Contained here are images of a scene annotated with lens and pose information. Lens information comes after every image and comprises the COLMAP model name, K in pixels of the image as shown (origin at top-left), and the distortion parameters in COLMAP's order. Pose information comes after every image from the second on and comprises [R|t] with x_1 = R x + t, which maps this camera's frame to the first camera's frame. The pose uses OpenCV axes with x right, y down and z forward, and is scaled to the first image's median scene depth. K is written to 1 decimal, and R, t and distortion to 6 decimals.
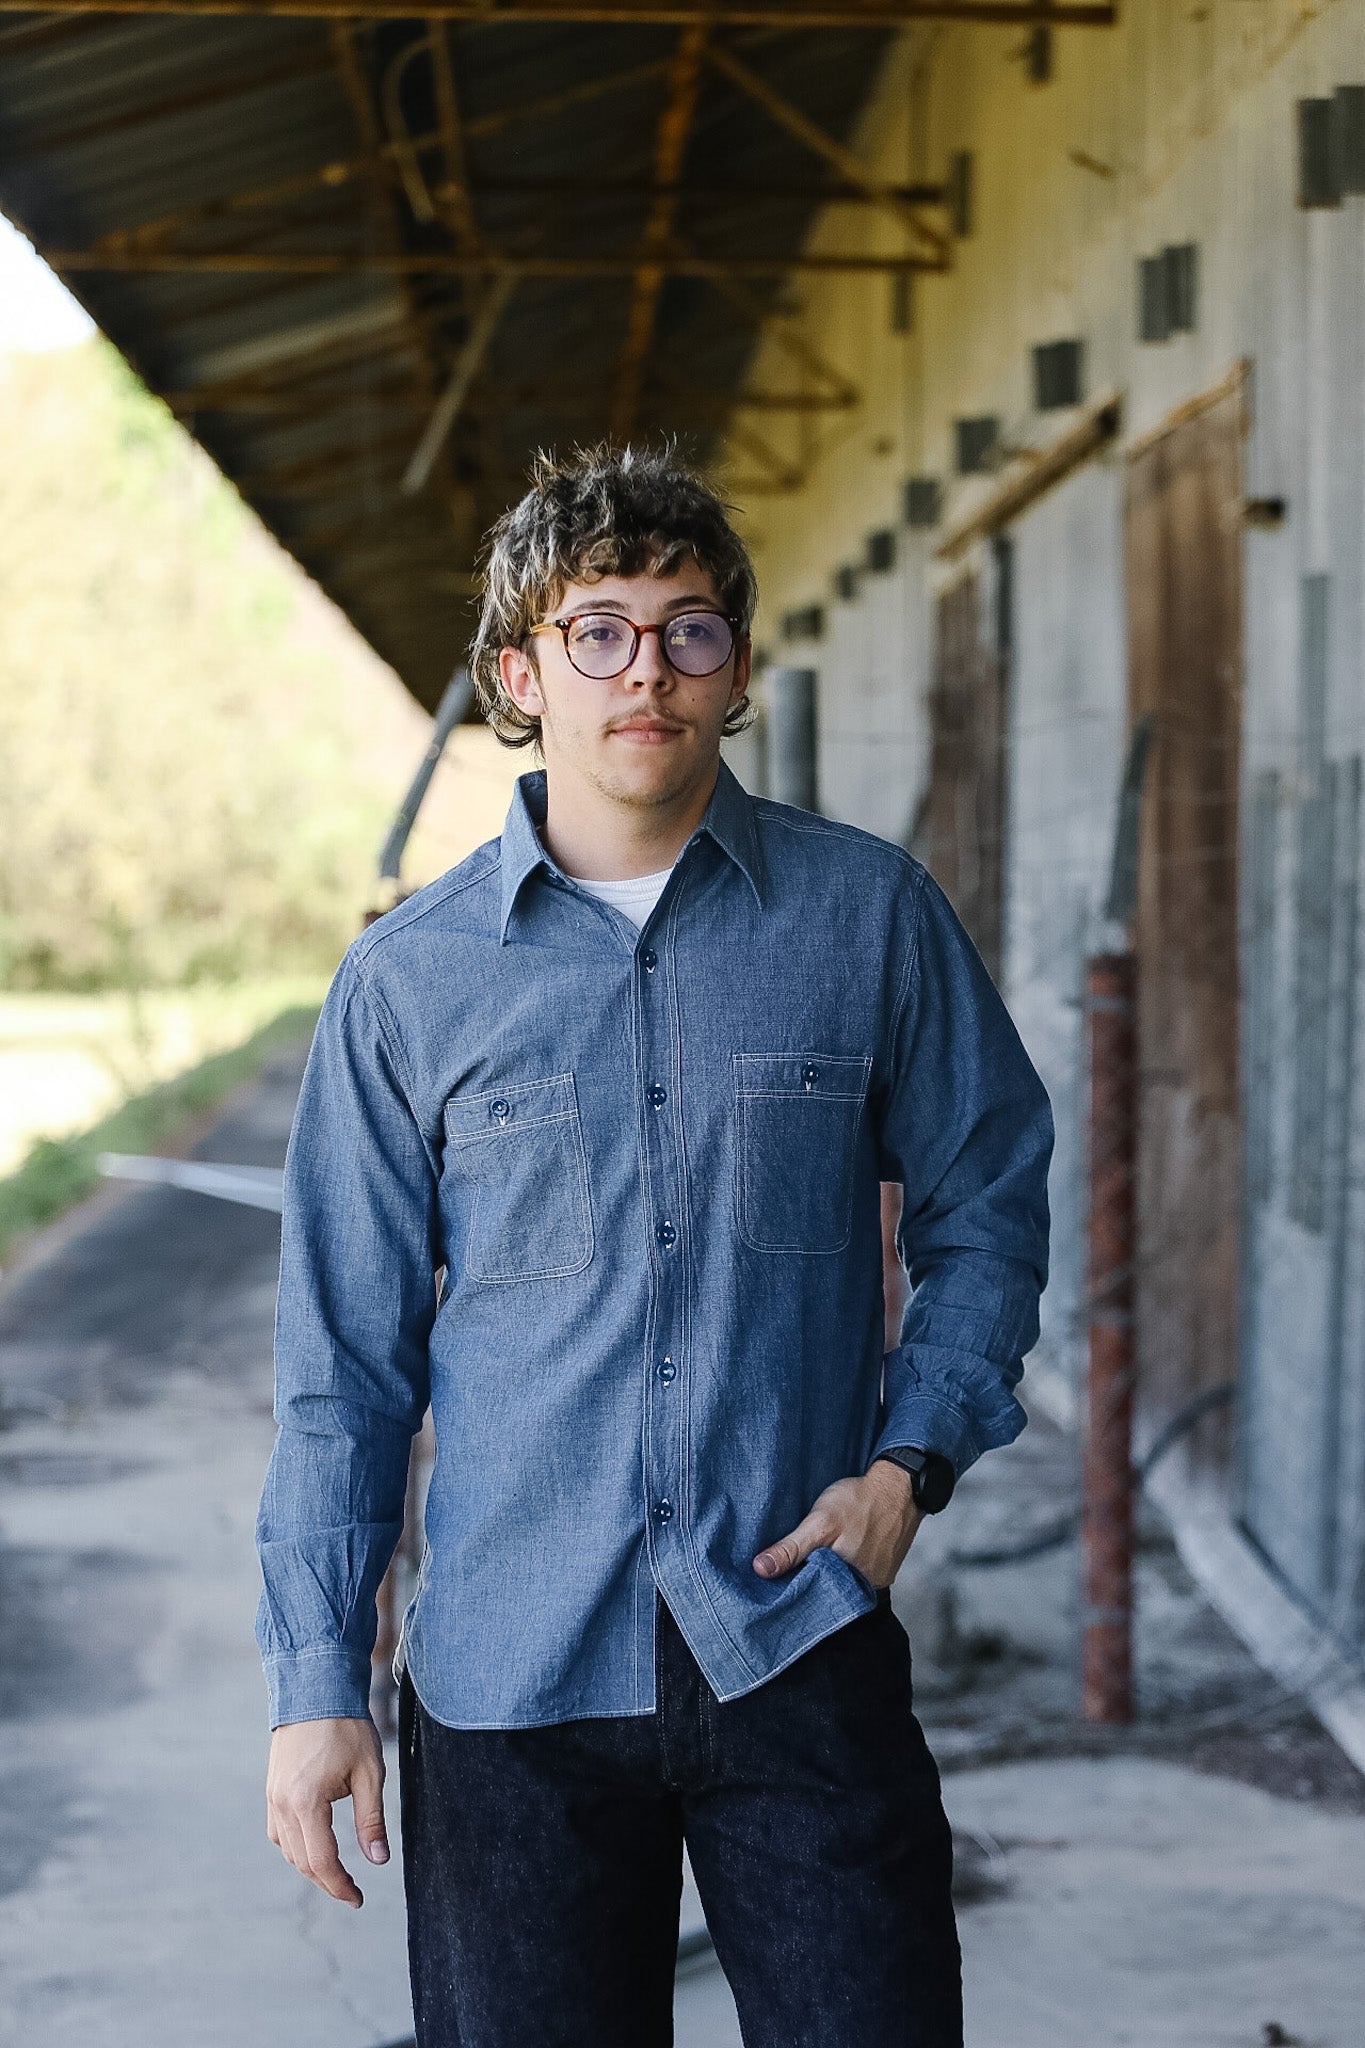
lens RADIAL K [[5548.4, 0, 682.5], [0, 5548.4, 1024.0], [0, 0, 1]] dist [0.011741, -0.118350]
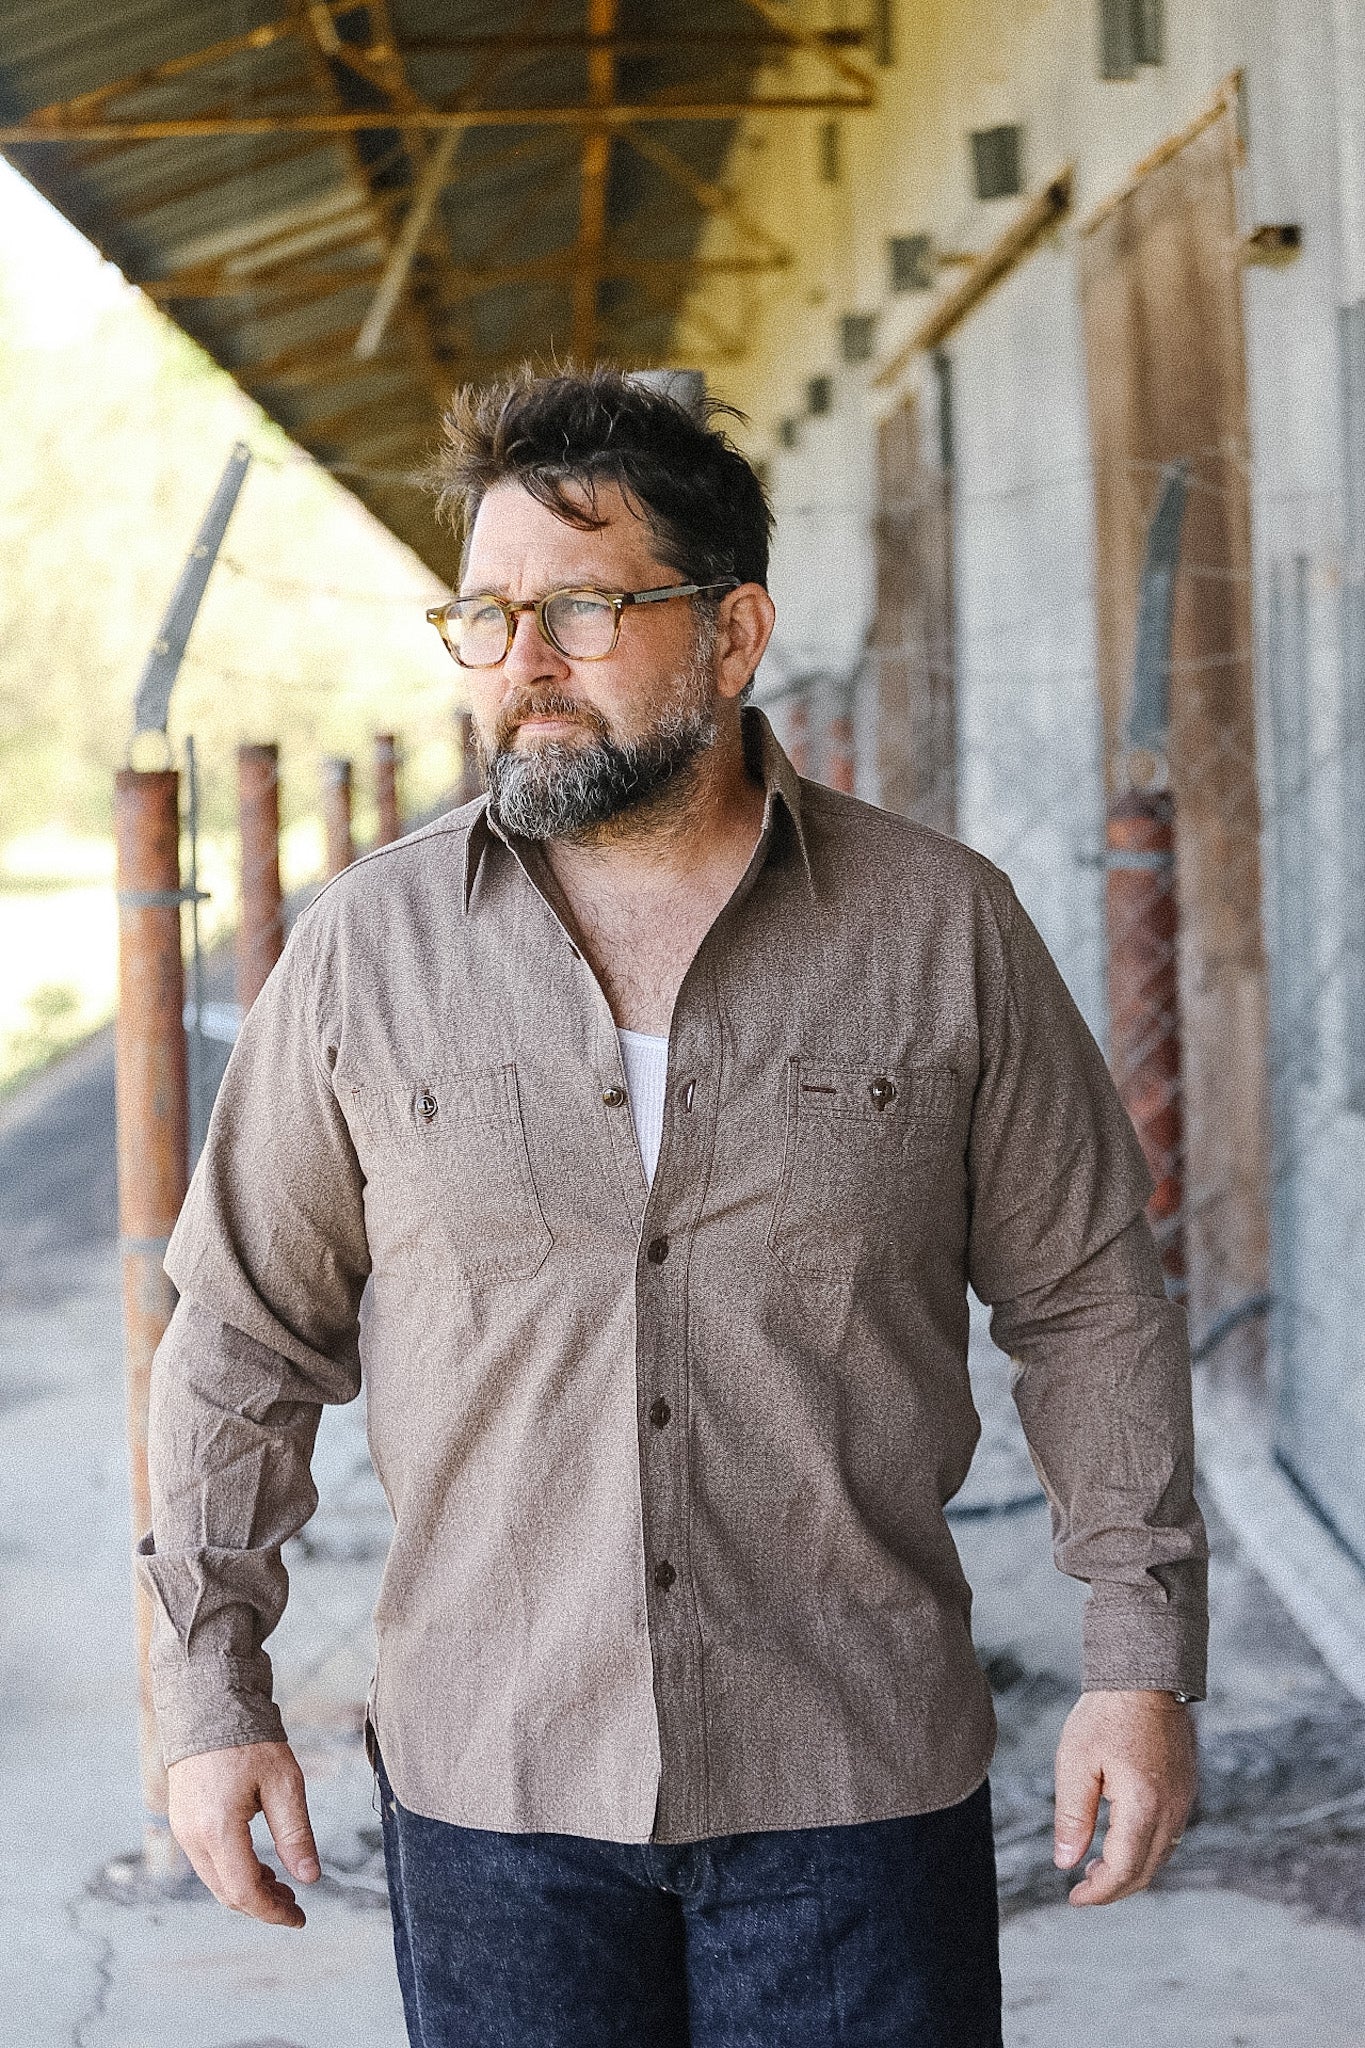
lens RADIAL K [[4461.6, 0, 682.5], [0, 4461.6, 1024.0], [0, 0, 1]] dist [-0.169026, -0.325474]
pose [[0.999310, -0.037125, -0.000760, 0.008339], [0.037124, 0.998422, 0.042127, -0.004727], [-0.000805, -0.042126, 0.999112, 0.210411]]
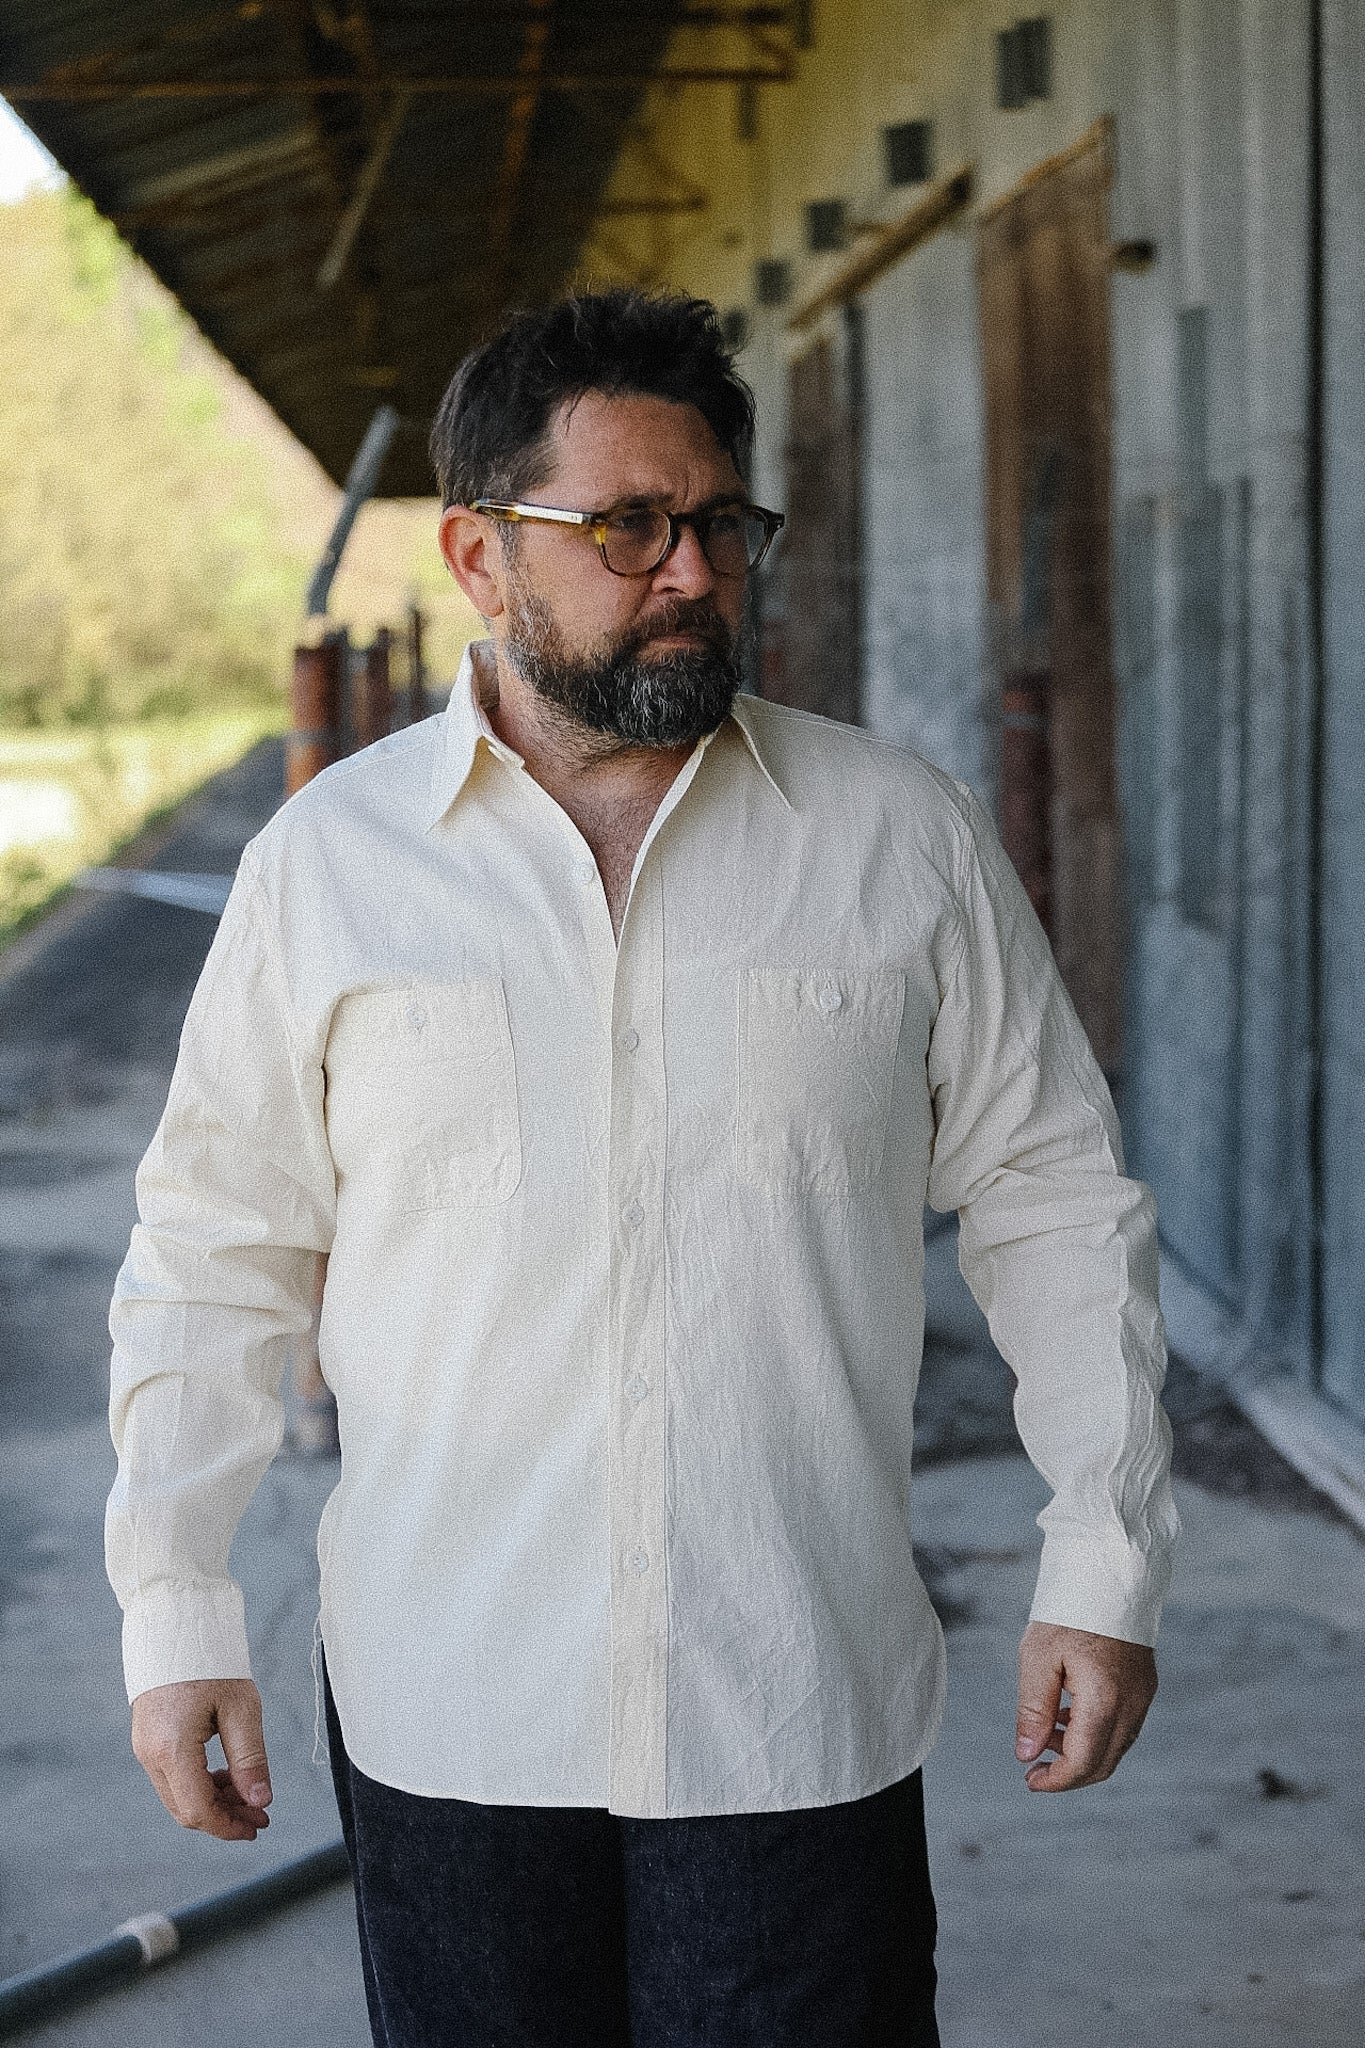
lens RADIAL K [[4461.6, 0, 682.5], [0, 4461.6, 1024.0], [0, 0, 1]] dist [-0.169026, -0.325474]
pose [[0.999280, -0.025440, 0.028140, -0.005581], [0.023586, 0.997648, 0.064352, -0.001112], [-0.029711, -0.063642, 0.997530, 0.090027]]
